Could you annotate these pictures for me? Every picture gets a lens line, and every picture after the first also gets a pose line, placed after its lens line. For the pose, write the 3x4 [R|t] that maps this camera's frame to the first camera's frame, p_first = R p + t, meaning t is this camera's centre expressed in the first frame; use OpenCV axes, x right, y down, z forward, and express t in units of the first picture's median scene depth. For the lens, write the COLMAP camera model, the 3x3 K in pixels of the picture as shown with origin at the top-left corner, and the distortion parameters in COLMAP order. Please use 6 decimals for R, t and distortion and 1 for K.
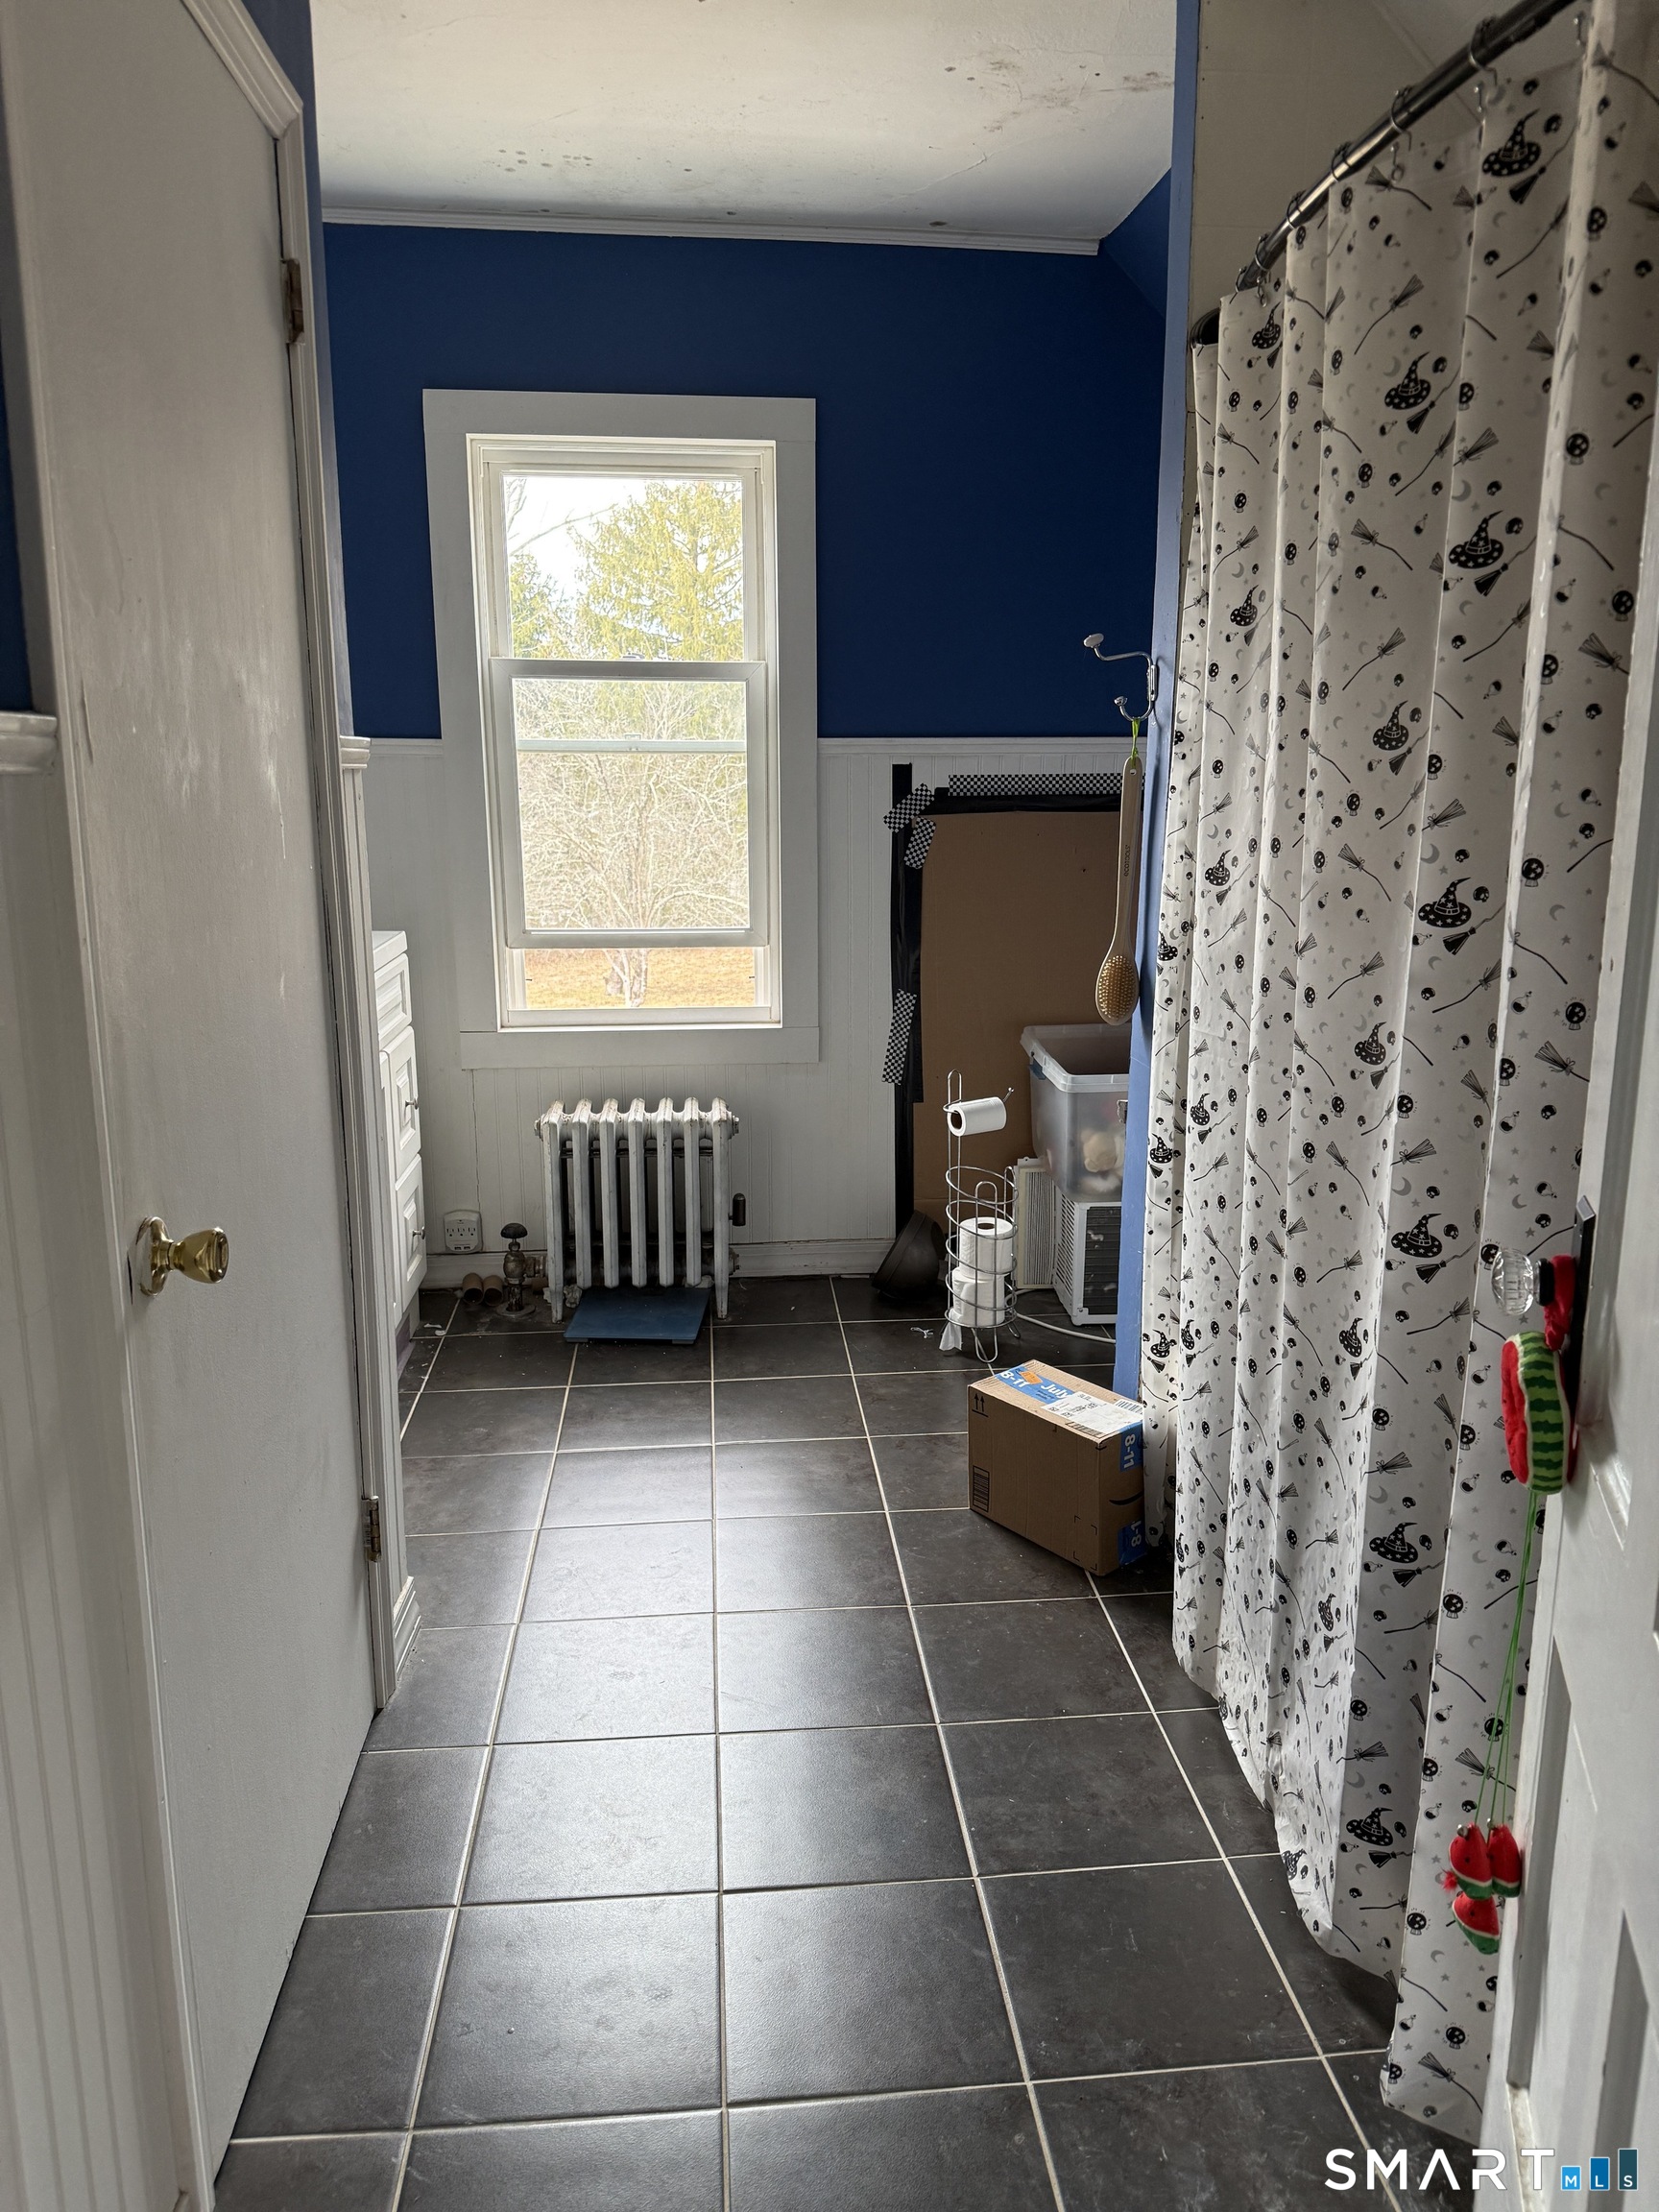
lens RADIAL K [[1556.4, 0, 864.1], [0, 1556.4, 1097.8], [0, 0, 1]] dist [0.063147, -0.077393]
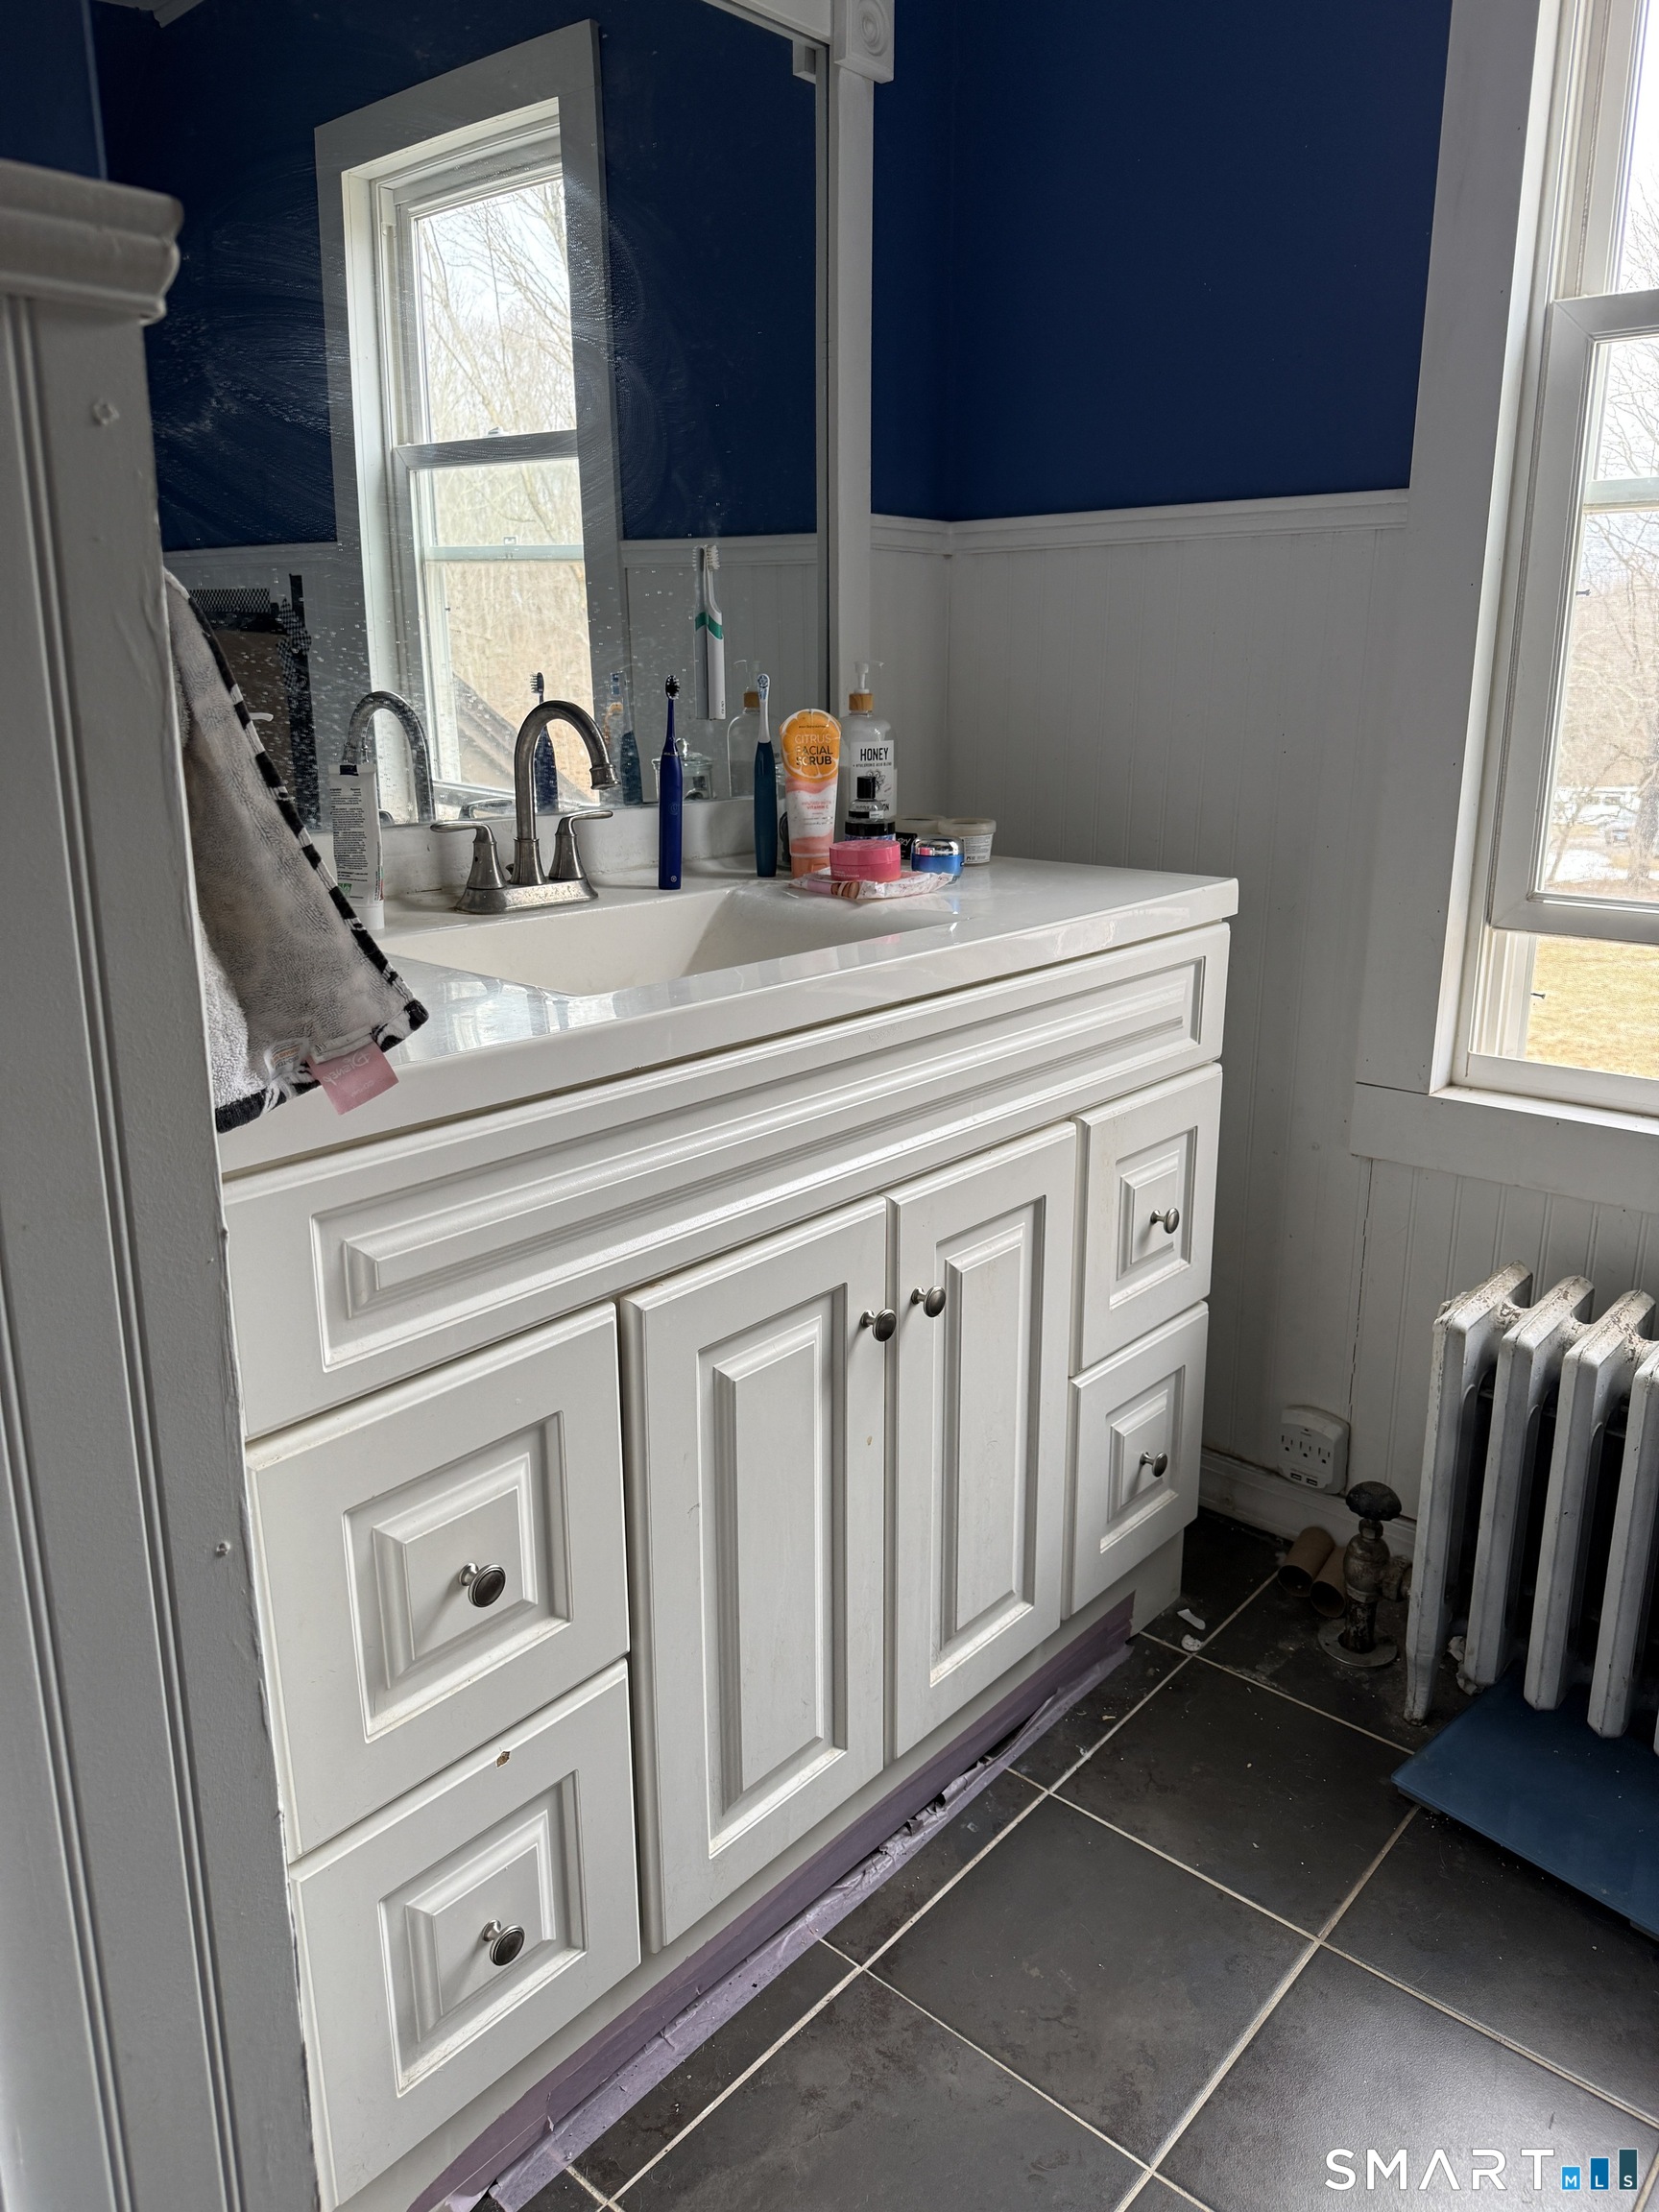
lens RADIAL K [[1556.4, 0, 864.1], [0, 1556.4, 1097.8], [0, 0, 1]] dist [0.063147, -0.077393]
pose [[0.685752, 0.190000, -0.702598, -0.008961], [-0.150346, 0.981485, 0.118676, -0.076072], [0.712138, 0.024251, 0.701621, 0.538267]]
